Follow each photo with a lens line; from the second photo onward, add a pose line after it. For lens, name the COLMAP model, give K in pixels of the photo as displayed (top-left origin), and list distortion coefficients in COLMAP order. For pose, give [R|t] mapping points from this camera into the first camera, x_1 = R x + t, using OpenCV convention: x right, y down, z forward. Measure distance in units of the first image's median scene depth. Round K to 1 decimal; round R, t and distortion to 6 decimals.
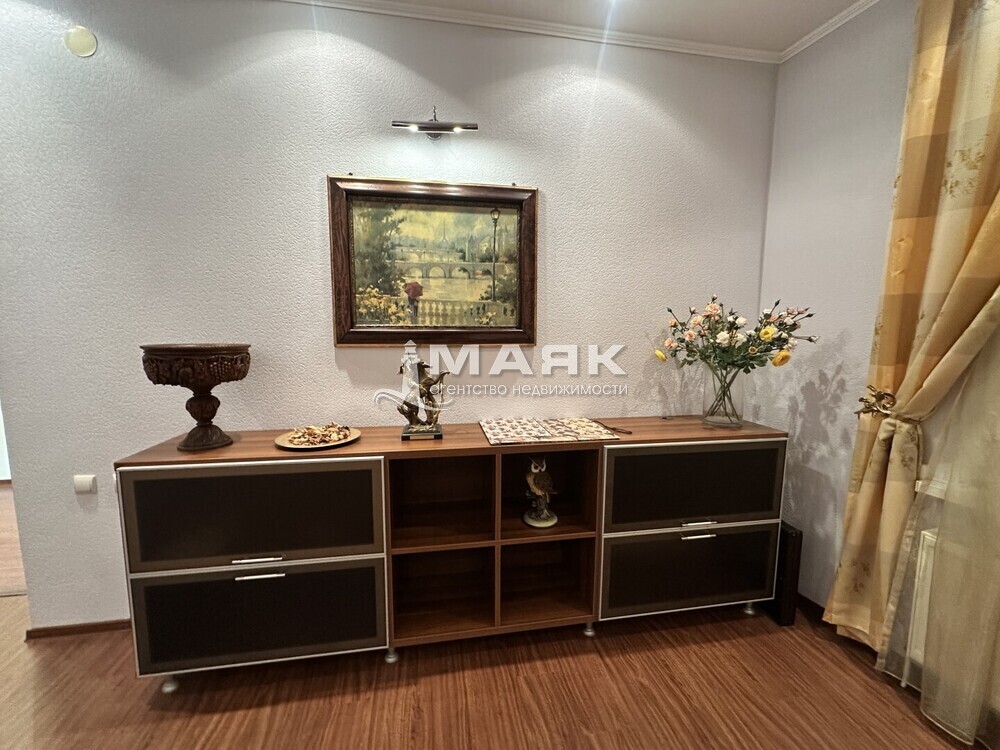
lens RADIAL K [[399.9, 0, 497.5], [0, 399.9, 375.4], [0, 0, 1]] dist [-0.006245, 0.001046]
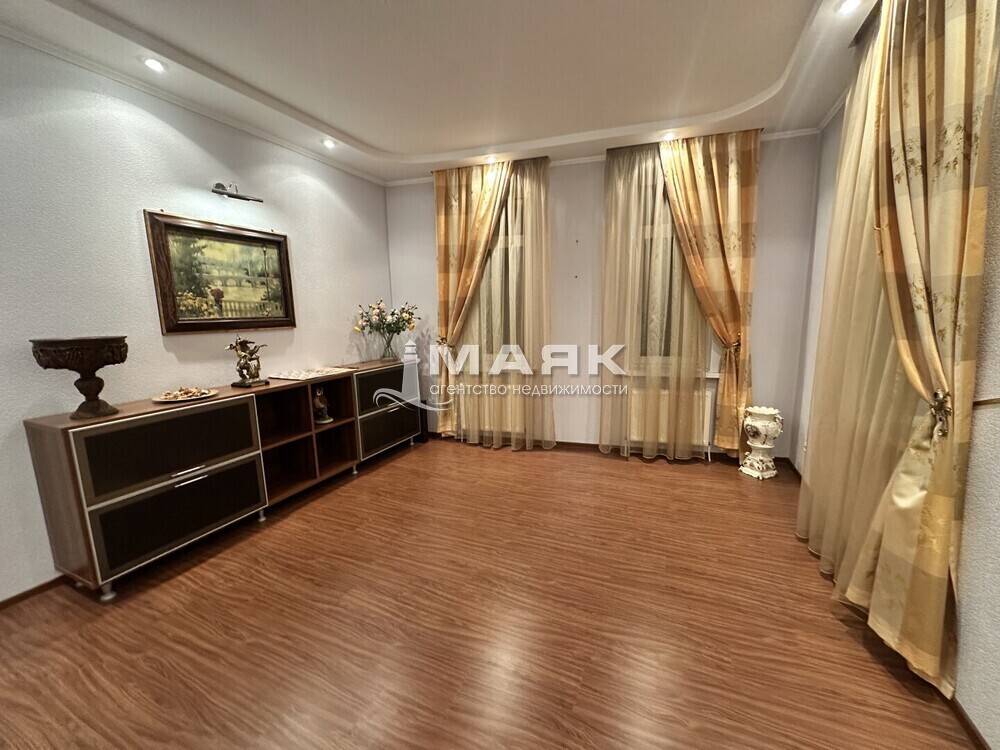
lens RADIAL K [[399.9, 0, 499.1], [0, 399.9, 376.3], [0, 0, 1]] dist [-0.006245, 0.001046]
pose [[0.563230, -0.149259, 0.812708, -0.893977], [0.117111, 0.988041, 0.100299, 0.065556], [-0.817959, 0.038686, 0.573975, -0.719577]]
